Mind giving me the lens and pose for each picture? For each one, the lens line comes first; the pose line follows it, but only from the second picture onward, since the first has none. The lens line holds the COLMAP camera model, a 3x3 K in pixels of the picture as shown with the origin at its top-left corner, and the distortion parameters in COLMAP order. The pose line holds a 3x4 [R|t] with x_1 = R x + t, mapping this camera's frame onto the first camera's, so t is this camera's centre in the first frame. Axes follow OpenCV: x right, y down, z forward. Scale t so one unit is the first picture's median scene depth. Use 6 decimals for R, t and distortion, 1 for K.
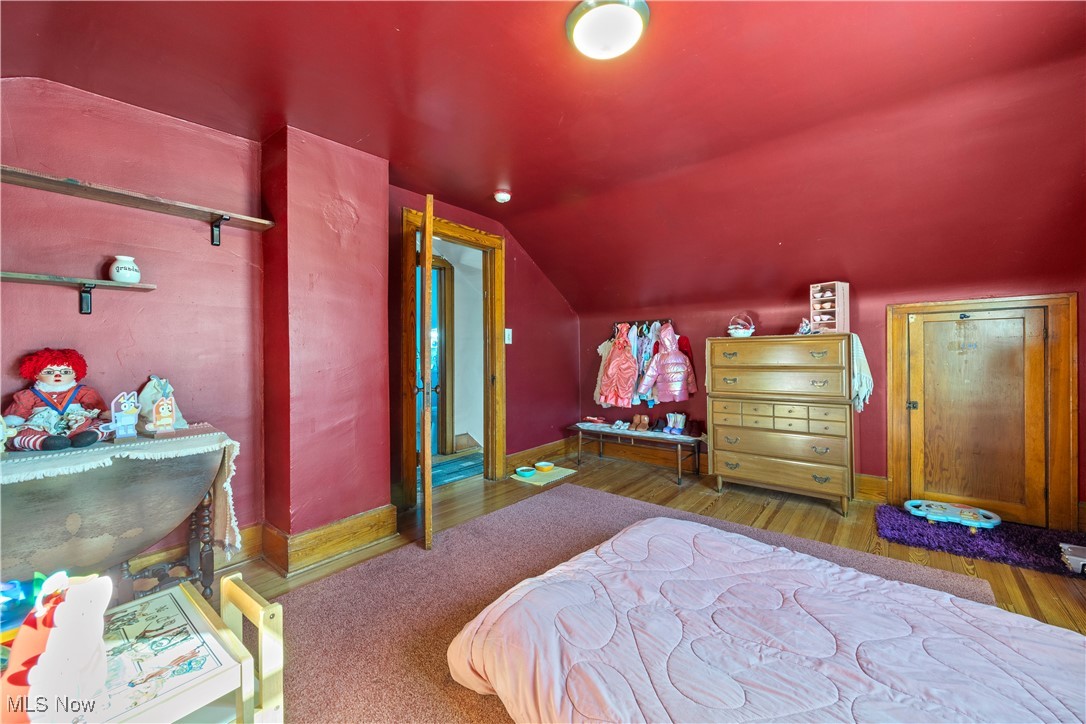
lens RADIAL K [[433.1, 0, 542.3], [0, 433.1, 353.3], [0, 0, 1]] dist [0.001994, 0.000083]
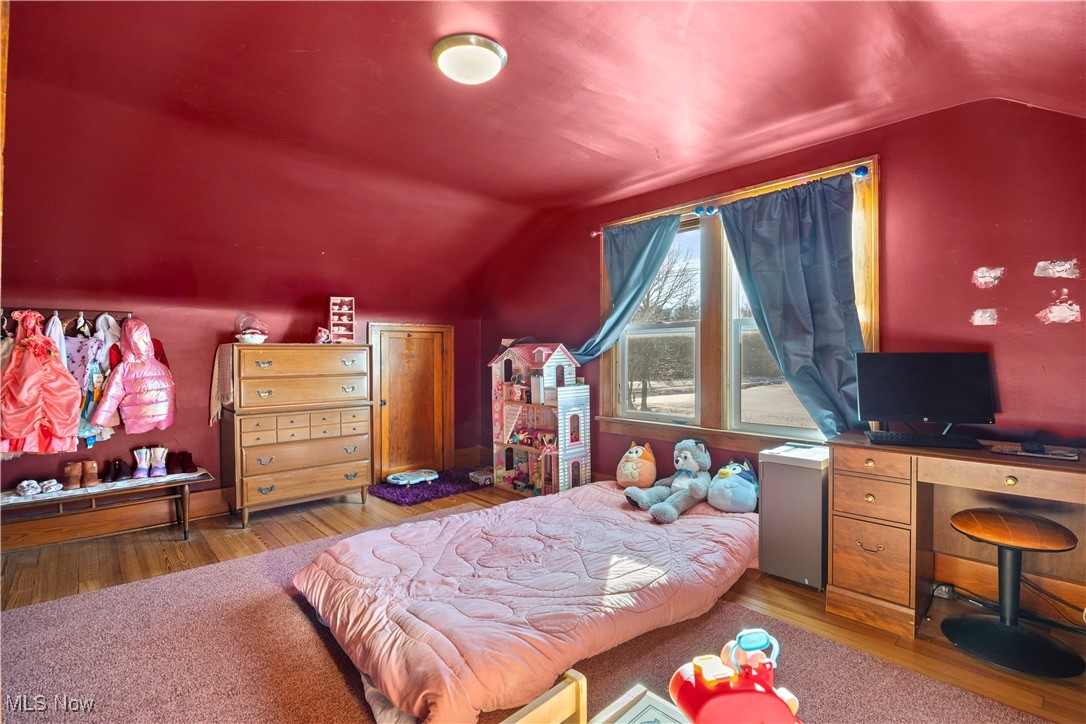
lens RADIAL K [[509.7, 0, 542.6], [0, 509.7, 363.7], [0, 0, 1]] dist [-0.004520, -0.000388]
pose [[0.132293, -0.001298, 0.991210, -0.498207], [0.006171, 0.999981, 0.000485, 0.006288], [-0.991191, 0.006052, 0.132299, 0.298770]]
